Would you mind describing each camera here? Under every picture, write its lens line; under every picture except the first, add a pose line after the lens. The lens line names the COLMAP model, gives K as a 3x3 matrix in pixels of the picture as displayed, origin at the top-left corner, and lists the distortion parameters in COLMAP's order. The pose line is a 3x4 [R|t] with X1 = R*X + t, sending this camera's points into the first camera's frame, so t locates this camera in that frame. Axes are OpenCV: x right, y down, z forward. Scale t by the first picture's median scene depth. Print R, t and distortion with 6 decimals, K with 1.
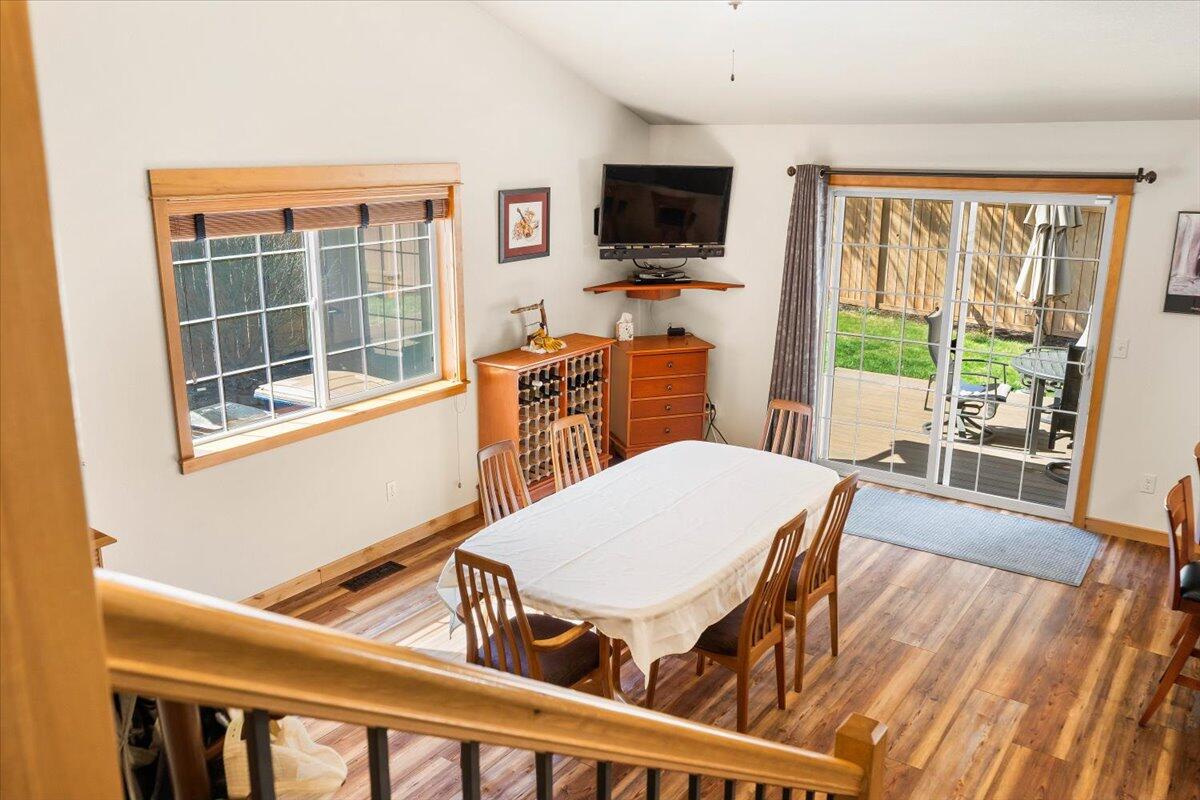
lens RADIAL K [[980.0, 0, 600.0], [0, 980.0, 400.0], [0, 0, 1]] dist [-0.003360, -0.000660]
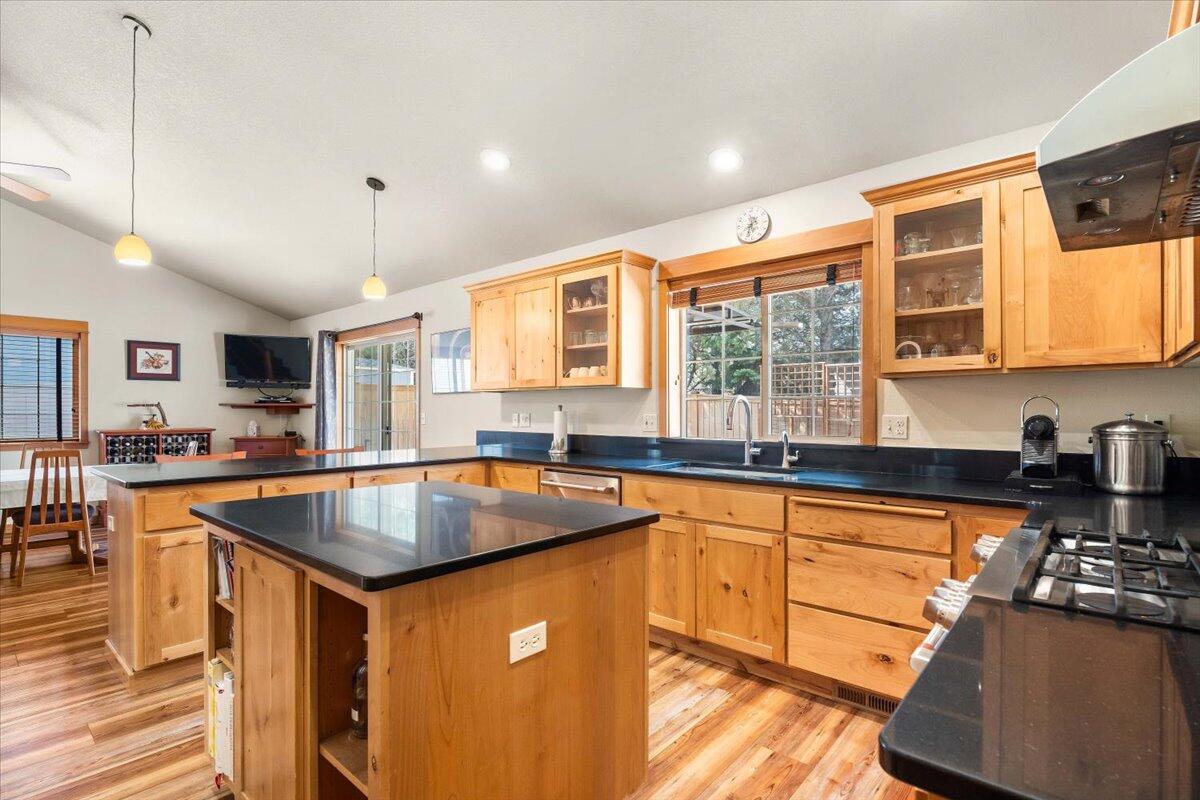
lens RADIAL K [[582.8, 0, 600.0], [0, 582.8, 400.0], [0, 0, 1]] dist [-0.000125, -0.000175]
pose [[0.994538, -0.004750, -0.104264, 0.860301], [-0.023600, 0.962856, -0.268983, 0.162140], [0.101669, 0.269974, 0.957485, 0.067848]]
